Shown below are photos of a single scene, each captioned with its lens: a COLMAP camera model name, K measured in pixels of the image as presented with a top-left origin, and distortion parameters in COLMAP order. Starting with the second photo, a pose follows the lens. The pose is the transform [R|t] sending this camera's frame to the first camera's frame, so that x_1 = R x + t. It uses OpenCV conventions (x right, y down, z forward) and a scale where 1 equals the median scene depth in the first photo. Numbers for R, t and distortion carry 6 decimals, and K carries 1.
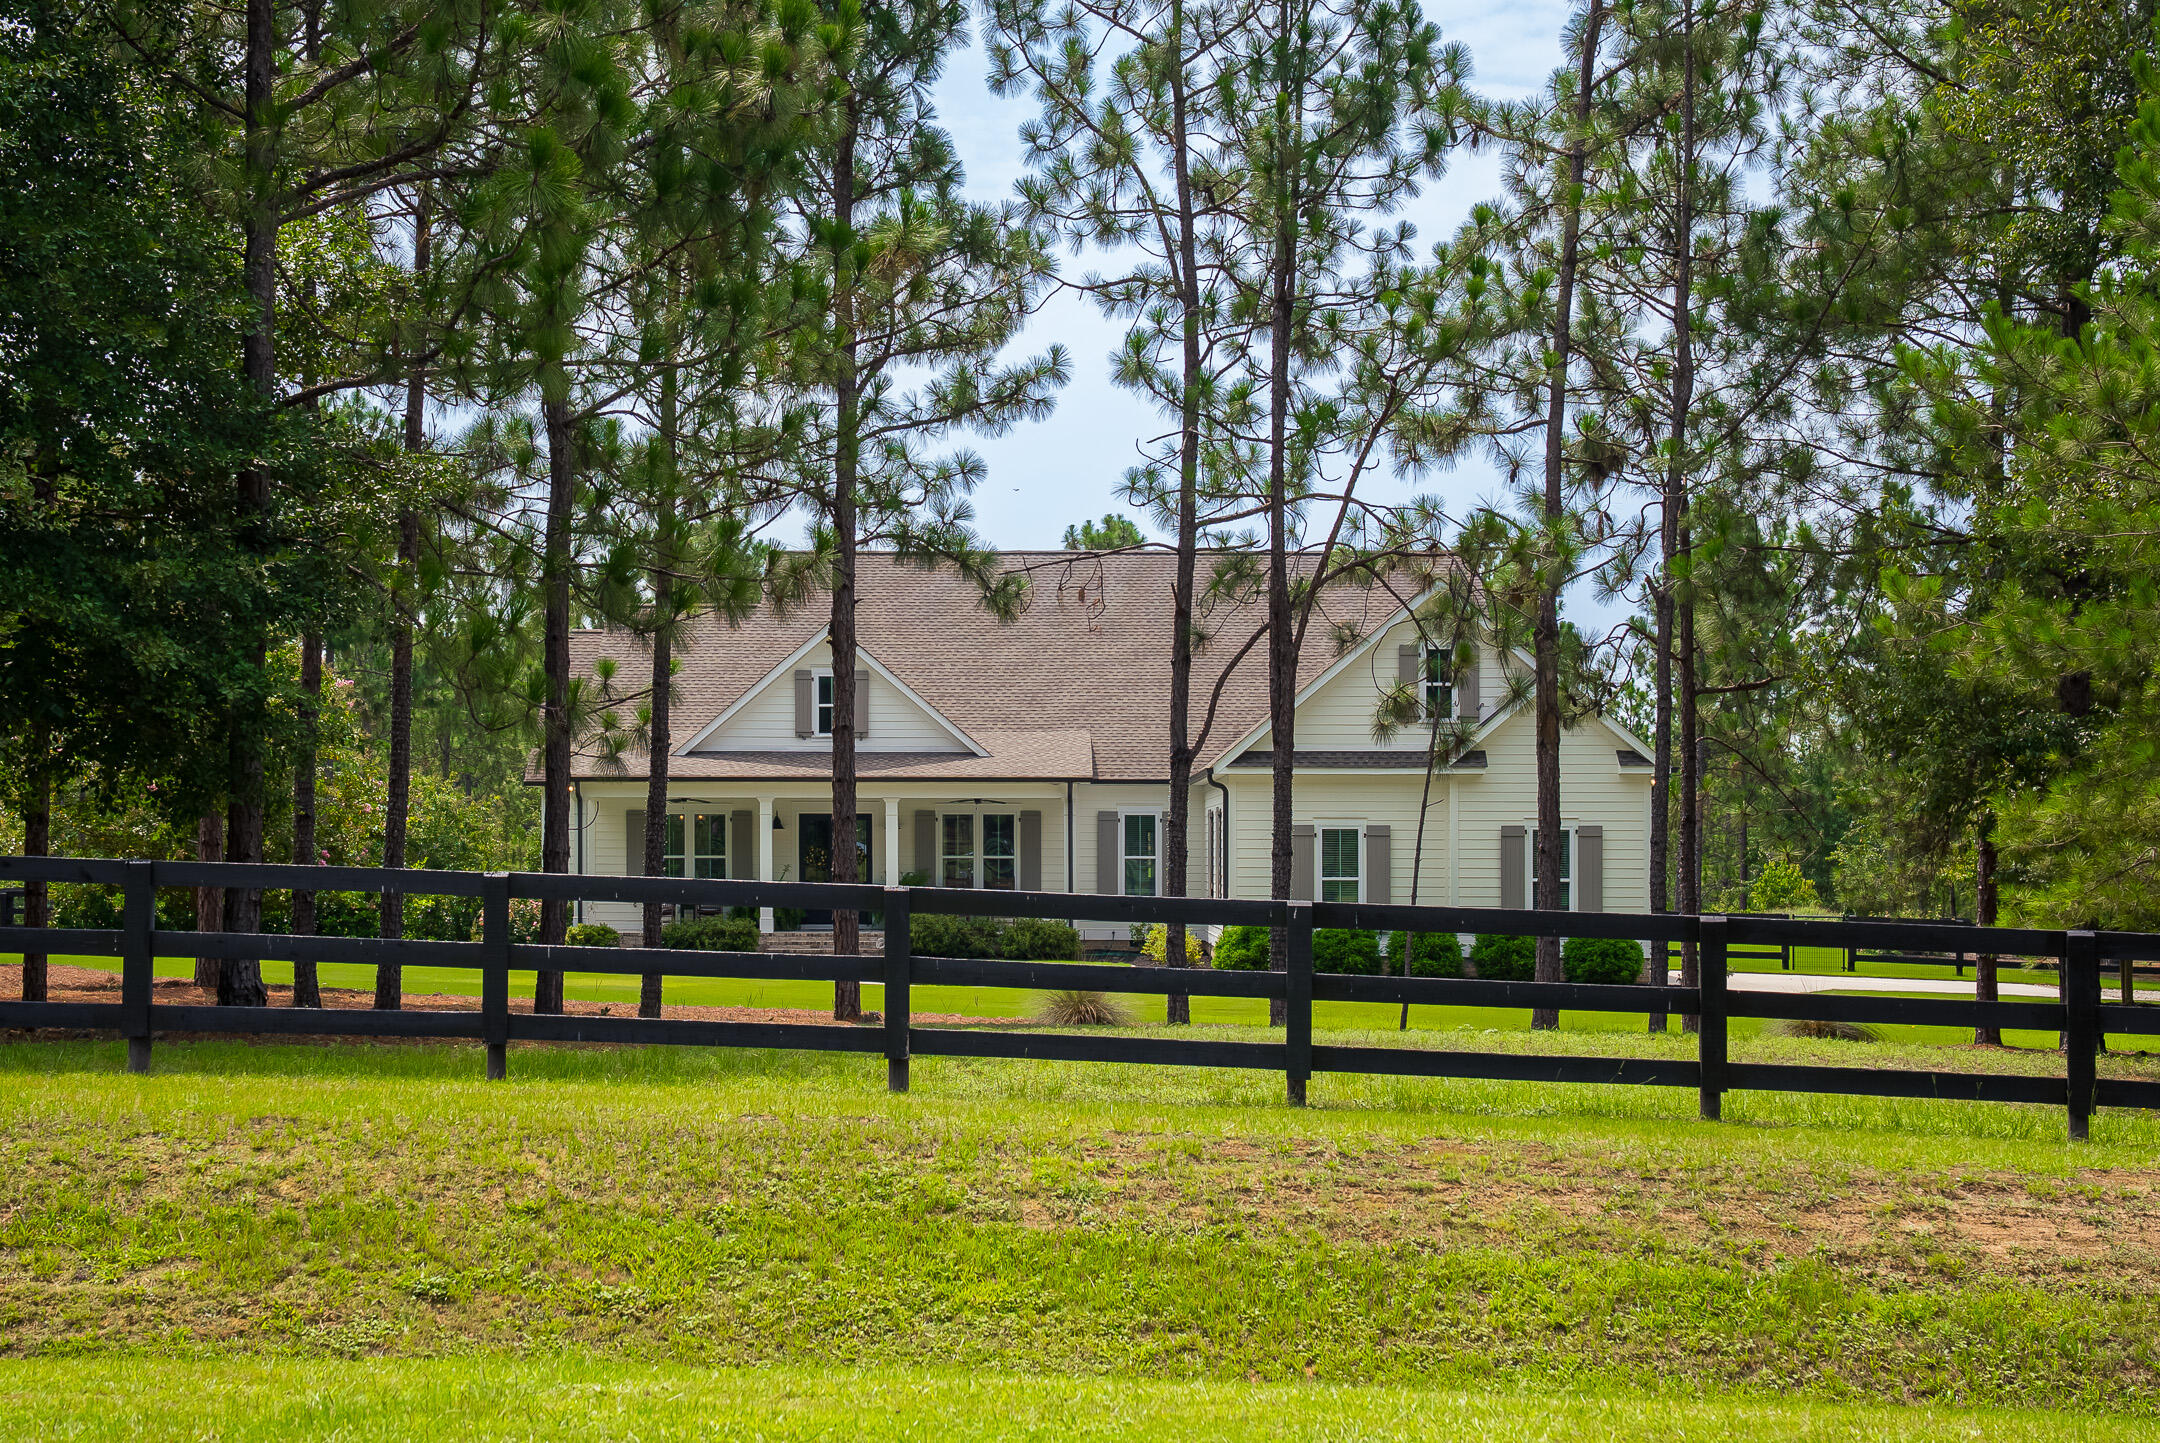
lens RADIAL K [[2594.5, 0, 1025.5], [0, 2594.5, 719.2], [0, 0, 1]] dist [0.102188, -0.004046]
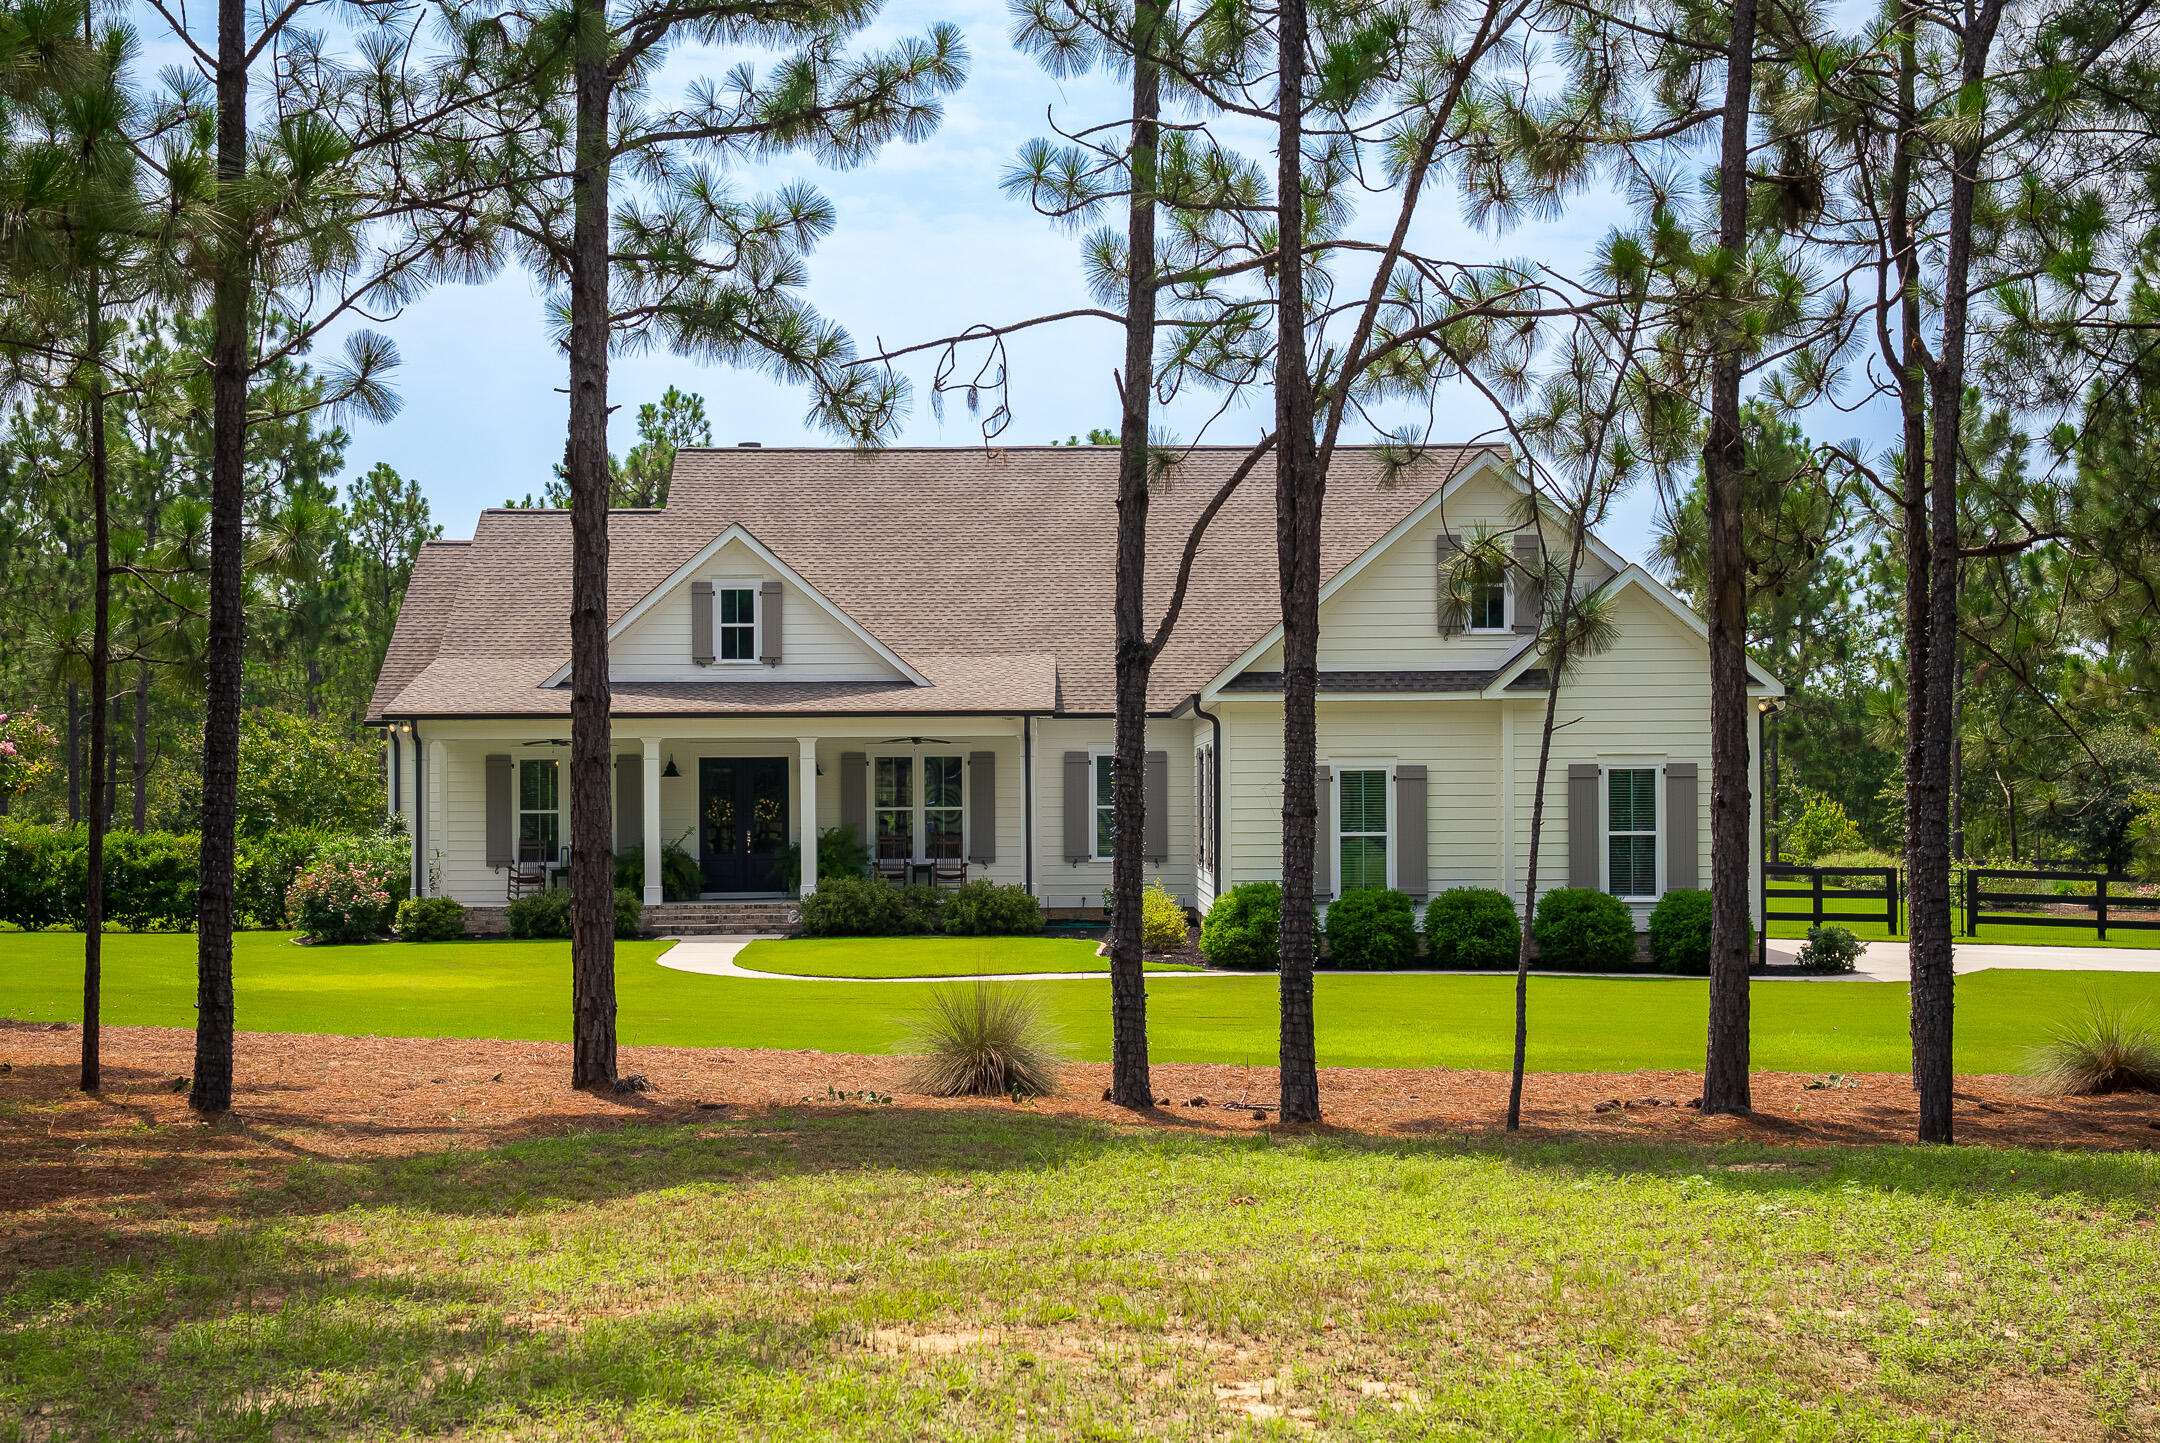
lens RADIAL K [[2931.0, 0, 1080.0], [0, 2931.0, 721.5], [0, 0, 1]] dist [0.187249, 0.002466]
pose [[0.999552, -0.008012, 0.028837, 0.023505], [0.007298, 0.999666, 0.024787, 0.010895], [-0.029026, -0.024566, 0.999277, 0.264686]]
